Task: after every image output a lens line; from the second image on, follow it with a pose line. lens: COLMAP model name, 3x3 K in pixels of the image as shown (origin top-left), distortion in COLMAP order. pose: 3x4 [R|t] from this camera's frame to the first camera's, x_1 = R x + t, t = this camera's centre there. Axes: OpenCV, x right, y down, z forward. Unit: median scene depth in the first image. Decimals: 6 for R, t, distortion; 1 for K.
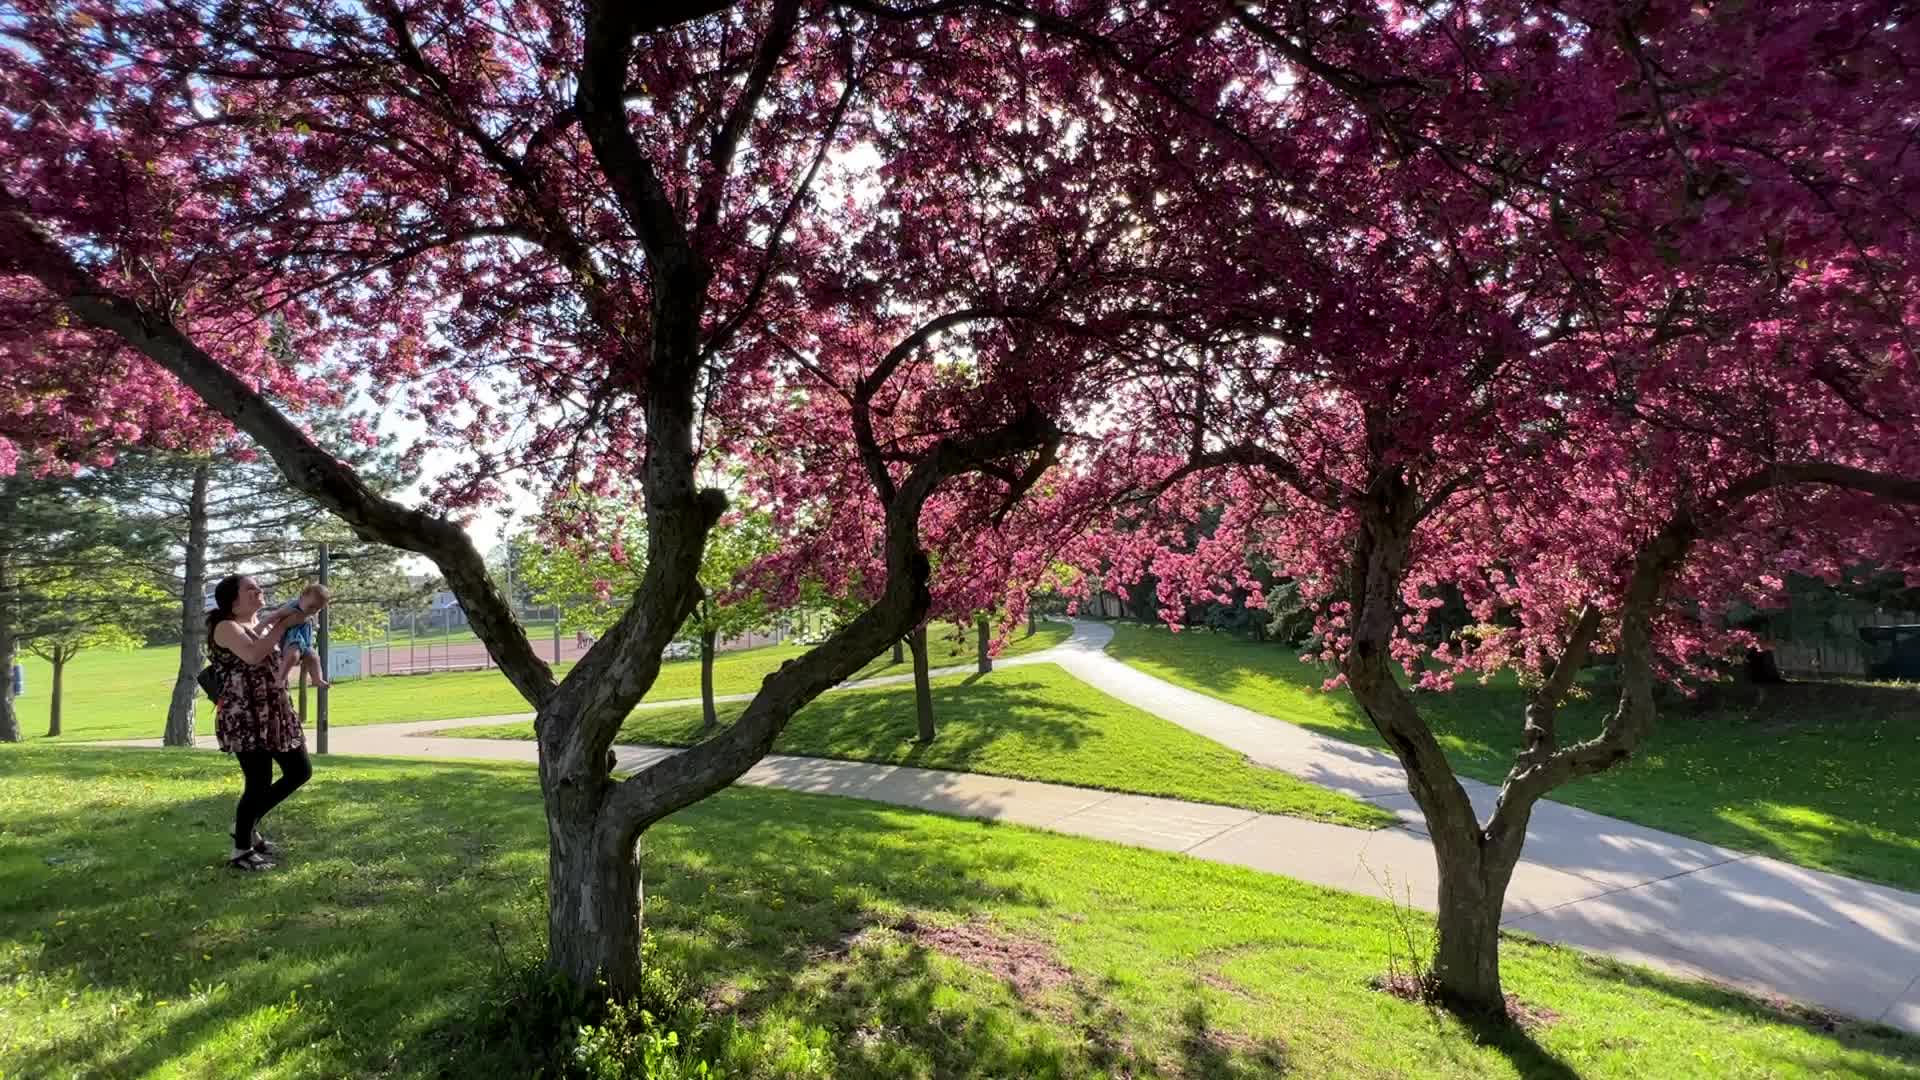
lens RADIAL K [[871.1, 0, 960.0], [0, 871.1, 540.0], [0, 0, 1]] dist [-0.001045, -0.000338]
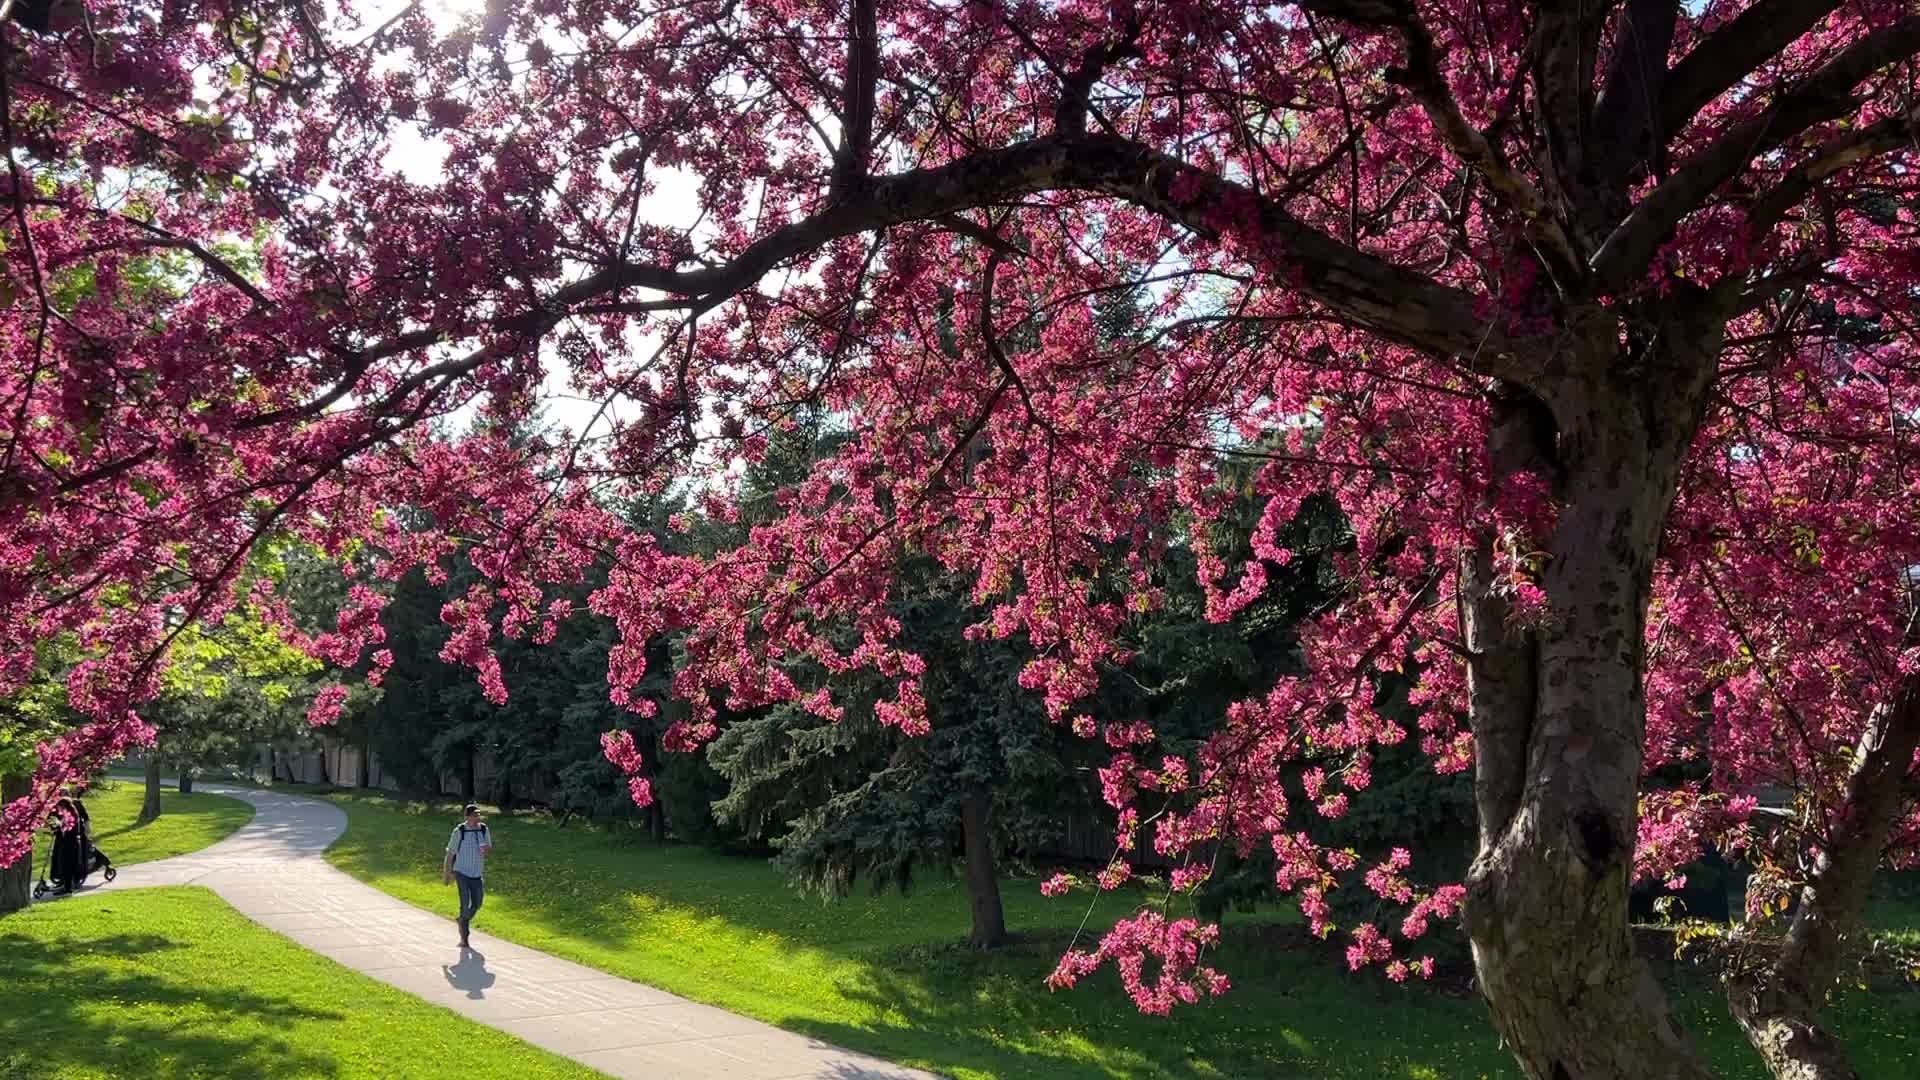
lens RADIAL K [[1615.0, 0, 960.0], [0, 1615.0, 540.0], [0, 0, 1]] dist [0.051654, -0.079642]
pose [[0.858368, 0.107089, 0.501734, 0.034395], [-0.072626, 0.993487, -0.087799, 0.064802], [-0.507868, 0.038925, 0.860555, 0.482146]]
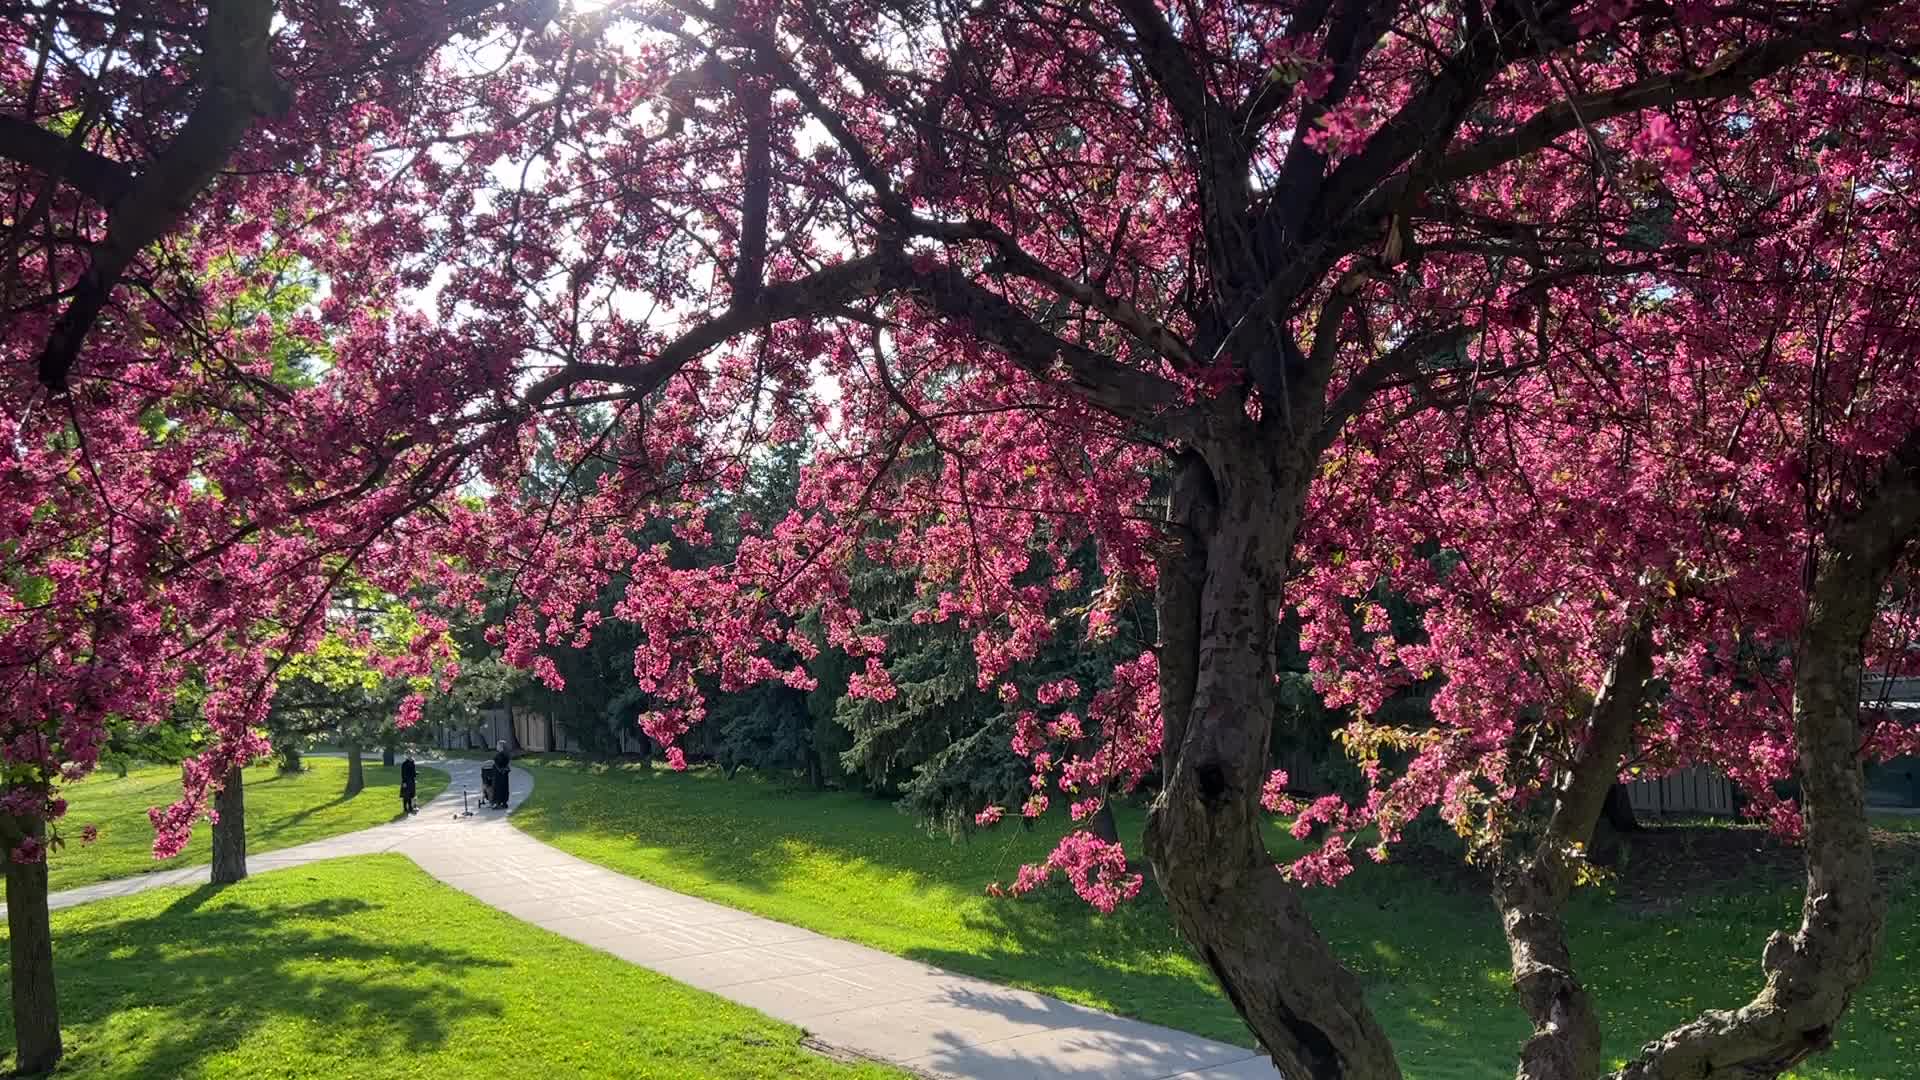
lens RADIAL K [[1615.8, 0, 960.0], [0, 1615.8, 540.0], [0, 0, 1]] dist [0.144138, -0.330410]
pose [[0.910126, 0.029498, 0.413281, 0.060996], [-0.012373, 0.998953, -0.044051, 0.038515], [-0.414147, 0.034978, 0.909538, 0.300866]]
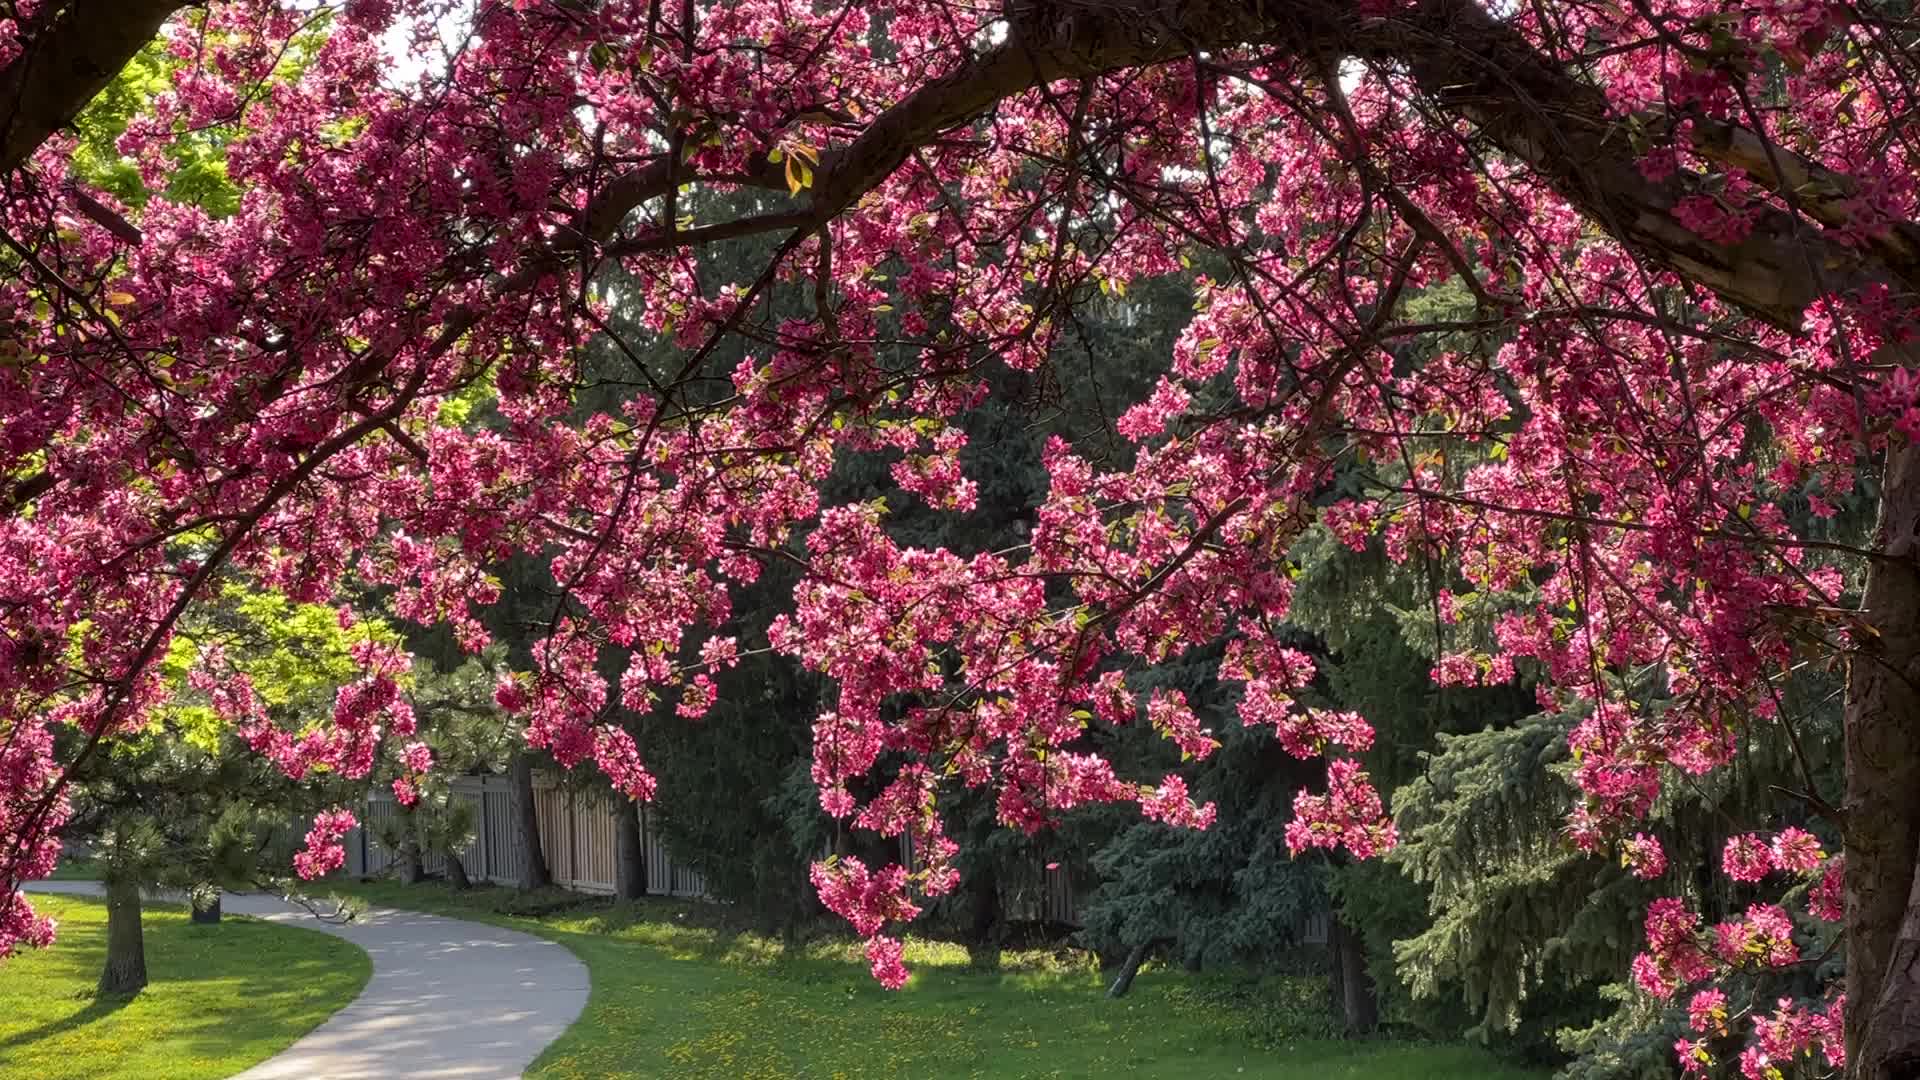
lens RADIAL K [[4886.5, 0, 954.0], [0, 4886.5, 613.0], [0, 0, 1]] dist [0.068329, 0.343922]
pose [[0.969344, 0.018742, 0.244993, 0.011160], [-0.026145, 0.999294, 0.026996, 0.002175], [-0.244314, -0.032574, 0.969149, 0.033529]]
